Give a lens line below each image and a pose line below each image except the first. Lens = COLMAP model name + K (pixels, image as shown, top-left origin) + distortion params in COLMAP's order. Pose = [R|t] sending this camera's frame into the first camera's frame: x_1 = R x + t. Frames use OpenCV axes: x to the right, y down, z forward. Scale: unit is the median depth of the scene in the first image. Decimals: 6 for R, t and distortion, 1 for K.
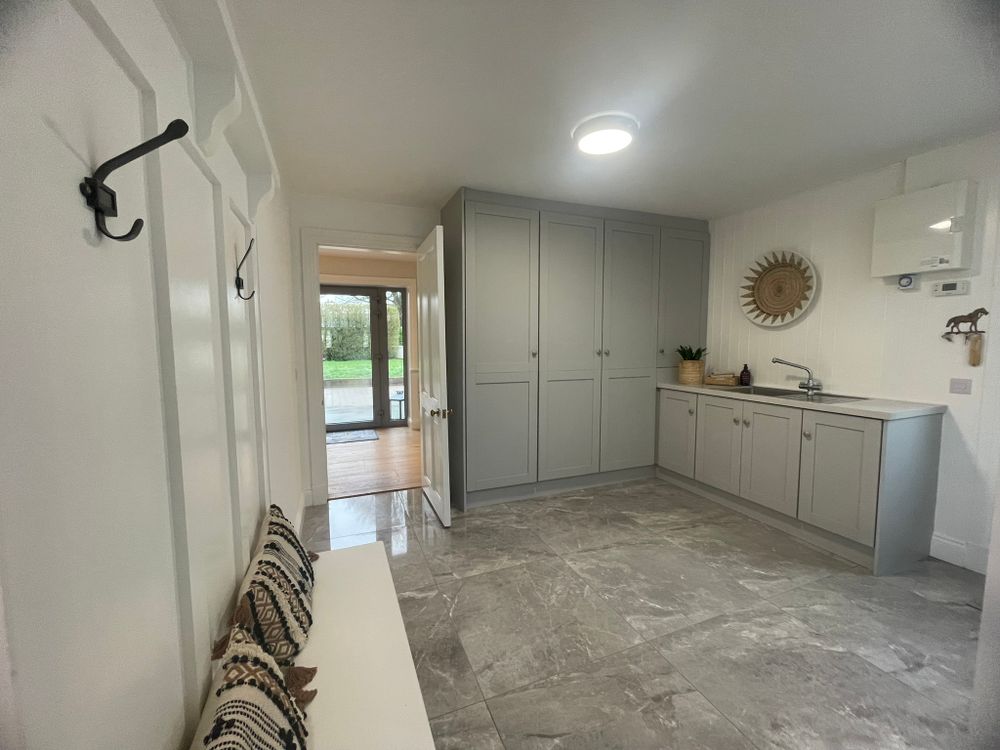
lens RADIAL K [[402.6, 0, 497.2], [0, 402.6, 374.0], [0, 0, 1]] dist [-0.000560, -0.000660]
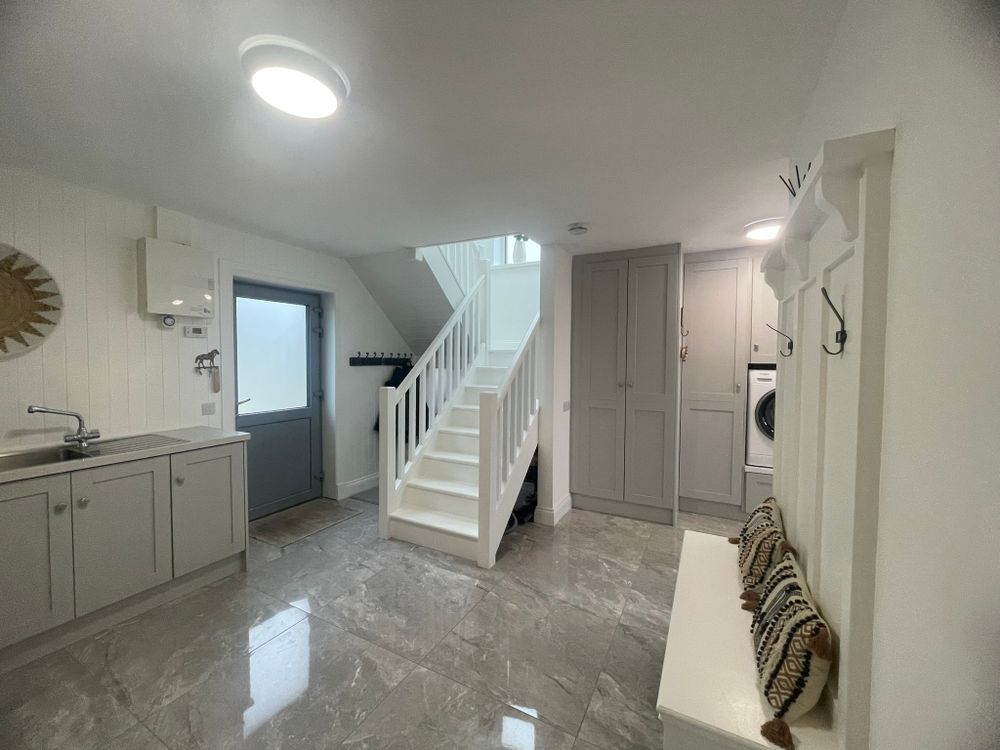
lens RADIAL K [[402.6, 0, 499.0], [0, 402.6, 373.5], [0, 0, 1]] dist [-0.000560, -0.000660]
pose [[-0.641540, -0.027770, 0.766587, -0.432821], [0.063006, 0.994060, 0.088739, -0.139970], [-0.764498, 0.105230, -0.635979, 1.111133]]
